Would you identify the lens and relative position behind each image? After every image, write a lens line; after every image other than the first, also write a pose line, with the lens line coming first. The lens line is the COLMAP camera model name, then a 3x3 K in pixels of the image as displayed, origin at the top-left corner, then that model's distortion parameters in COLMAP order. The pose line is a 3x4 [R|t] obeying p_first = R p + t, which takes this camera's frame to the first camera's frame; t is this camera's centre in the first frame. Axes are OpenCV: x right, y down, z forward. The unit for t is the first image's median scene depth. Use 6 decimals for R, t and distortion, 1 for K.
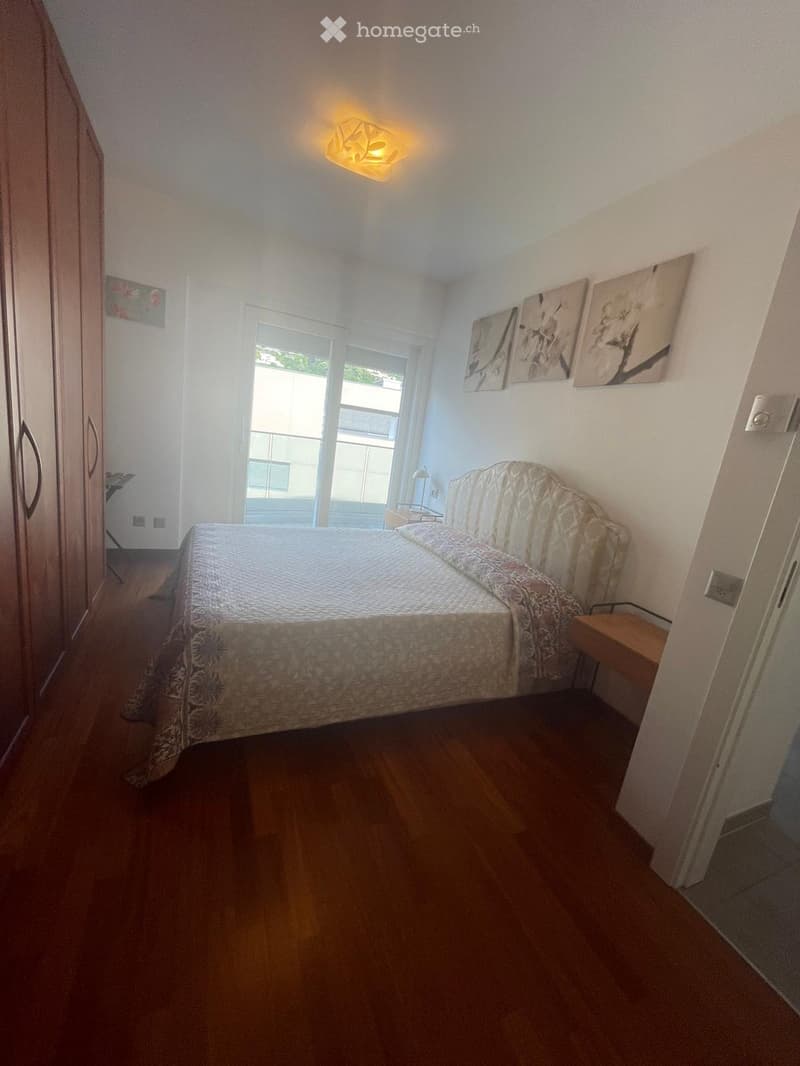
lens RADIAL K [[433.4, 0, 400.1], [0, 433.4, 529.8], [0, 0, 1]] dist [-0.004428, 0.002815]
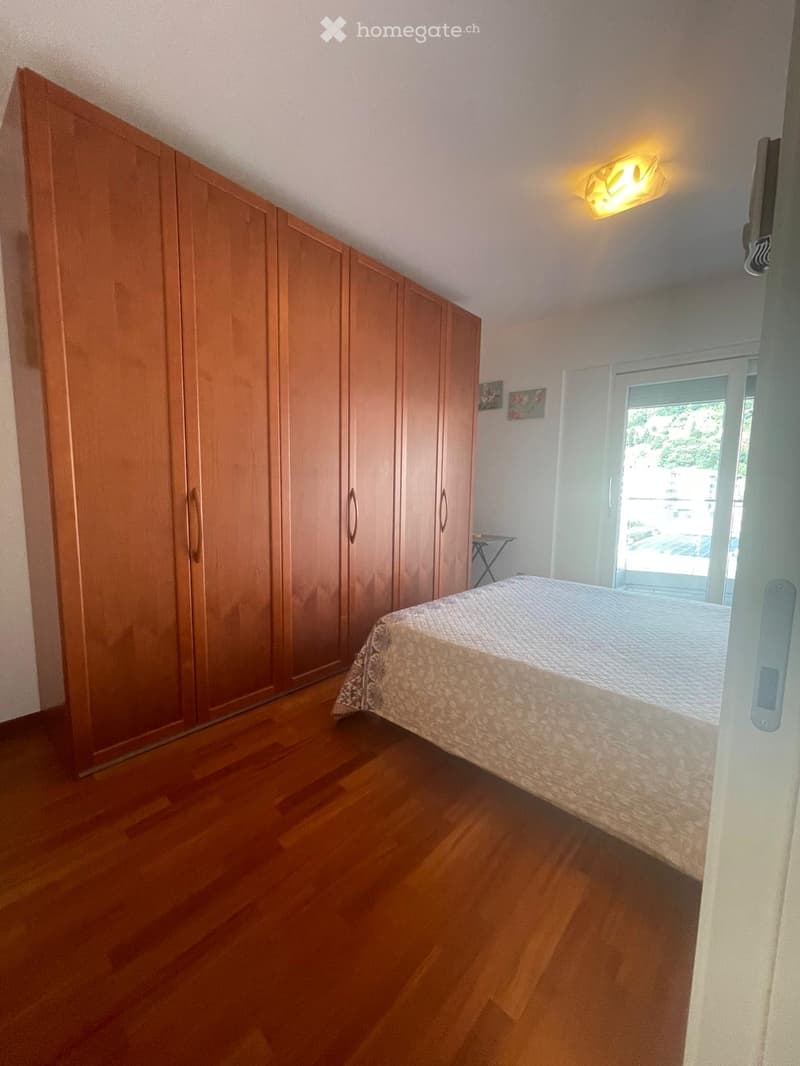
lens RADIAL K [[433.4, 0, 422.5], [0, 433.4, 535.8], [0, 0, 1]] dist [-0.004428, 0.002815]
pose [[0.450926, -0.019143, -0.892356, 0.715421], [-0.158990, 0.982058, -0.101408, 0.071330], [0.878287, 0.187603, 0.439792, 0.414202]]
